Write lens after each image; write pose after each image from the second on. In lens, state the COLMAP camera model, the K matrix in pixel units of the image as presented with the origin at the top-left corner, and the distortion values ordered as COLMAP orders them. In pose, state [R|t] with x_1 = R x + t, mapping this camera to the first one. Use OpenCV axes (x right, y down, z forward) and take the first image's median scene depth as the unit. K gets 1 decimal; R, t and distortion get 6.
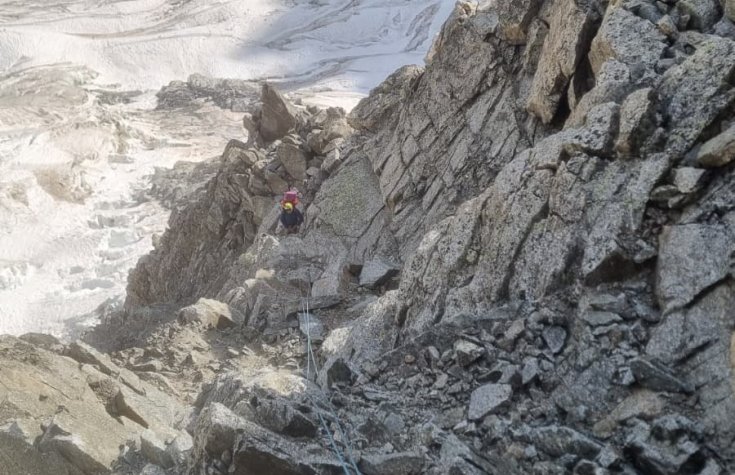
lens RADIAL K [[967.1, 0, 367.5], [0, 967.1, 237.5], [0, 0, 1]] dist [0.075765, -0.023991]
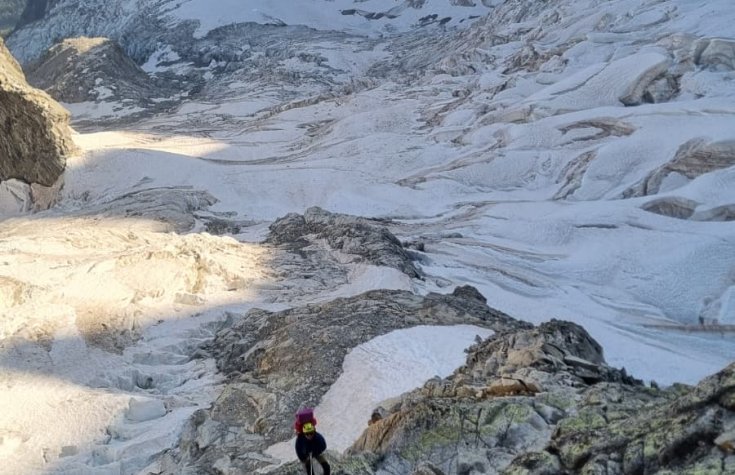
lens RADIAL K [[967.1, 0, 367.5], [0, 967.1, 237.5], [0, 0, 1]] dist [0.075765, -0.023991]
pose [[0.985012, 0.079472, -0.153088, 0.011091], [-0.100943, 0.985273, -0.138016, -0.020972], [0.139865, 0.151401, 0.978527, 0.127080]]
